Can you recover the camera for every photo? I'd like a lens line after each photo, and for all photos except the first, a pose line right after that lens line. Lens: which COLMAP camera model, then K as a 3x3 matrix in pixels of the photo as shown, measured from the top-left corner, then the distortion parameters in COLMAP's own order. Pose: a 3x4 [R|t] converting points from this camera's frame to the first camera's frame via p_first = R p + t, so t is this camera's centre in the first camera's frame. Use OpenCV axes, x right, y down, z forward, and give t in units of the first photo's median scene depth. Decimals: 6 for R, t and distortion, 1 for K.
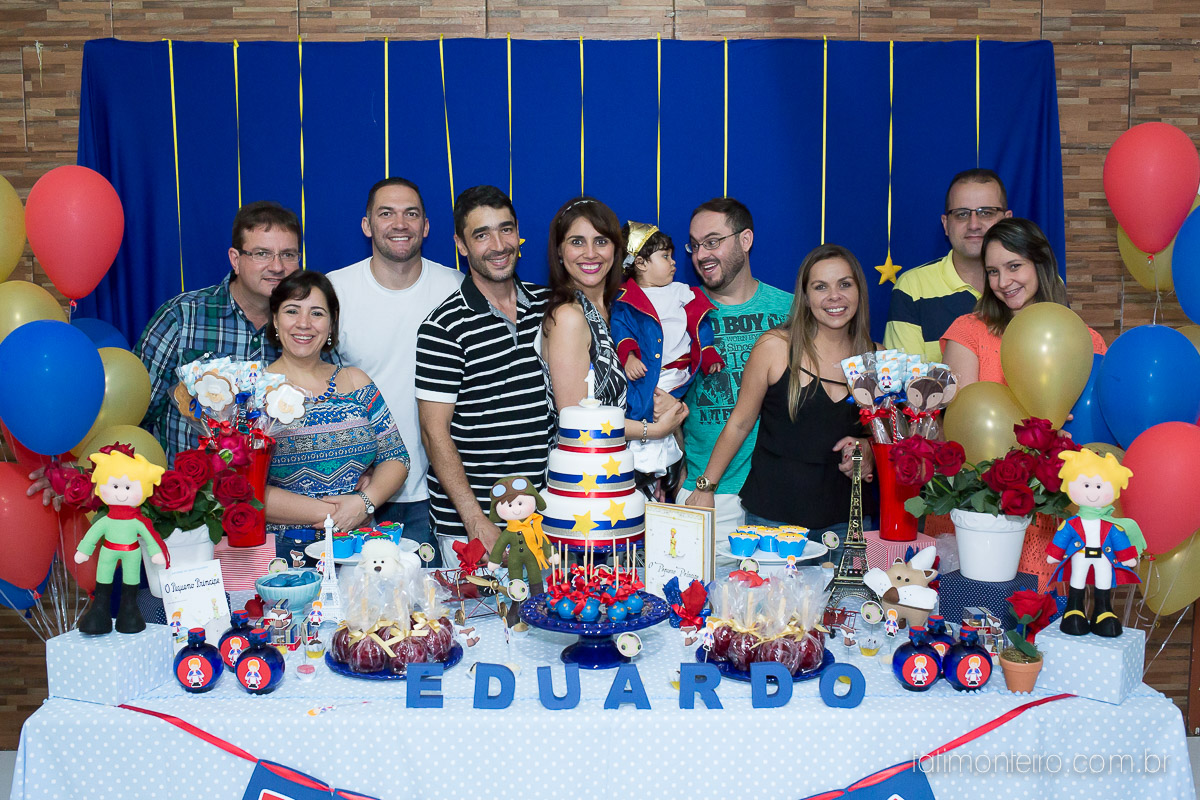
lens RADIAL K [[1182.0, 0, 591.0], [0, 1182.0, 383.9], [0, 0, 1]] dist [0.036029, 0.000000]
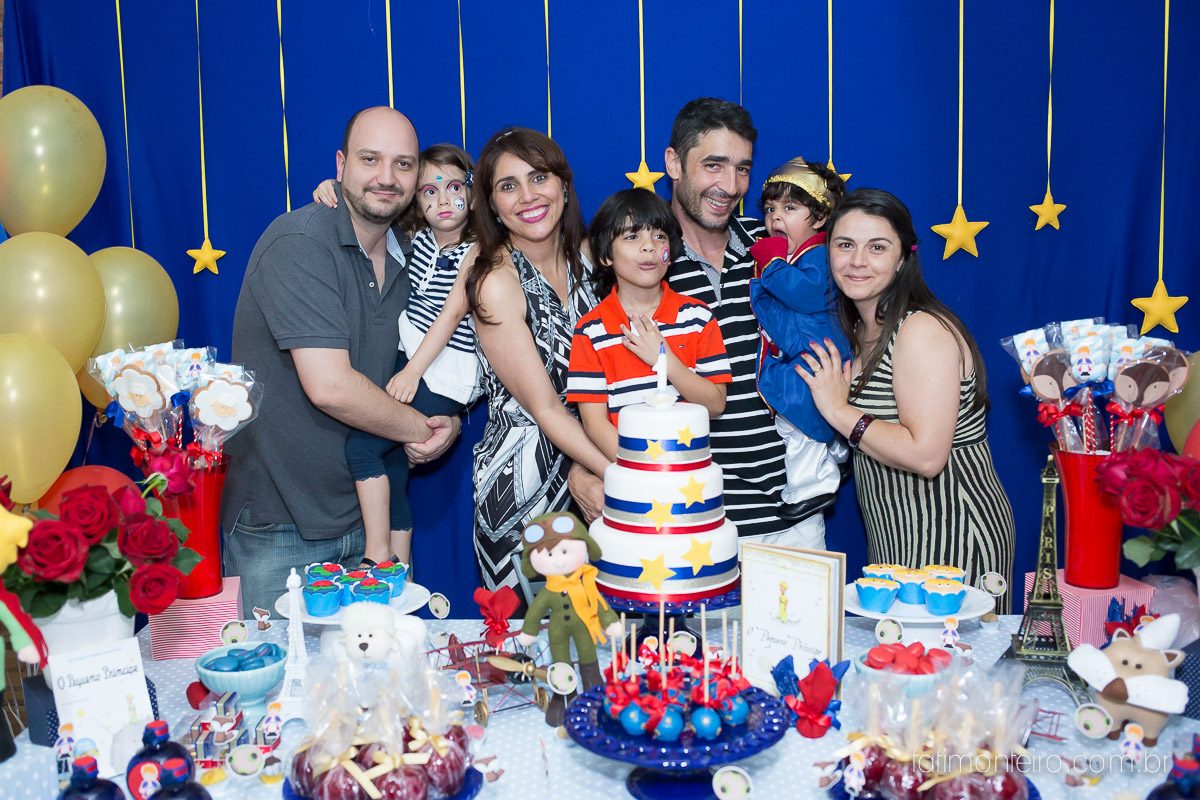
lens RADIAL K [[1182.0, 0, 596.9], [0, 1182.0, 391.9], [0, 0, 1]] dist [0.036029, 0.000000]
pose [[0.999077, -0.011559, -0.041369, -0.010988], [0.013327, 0.998998, 0.042730, -0.022707], [0.040834, -0.043242, 0.998230, 0.309260]]
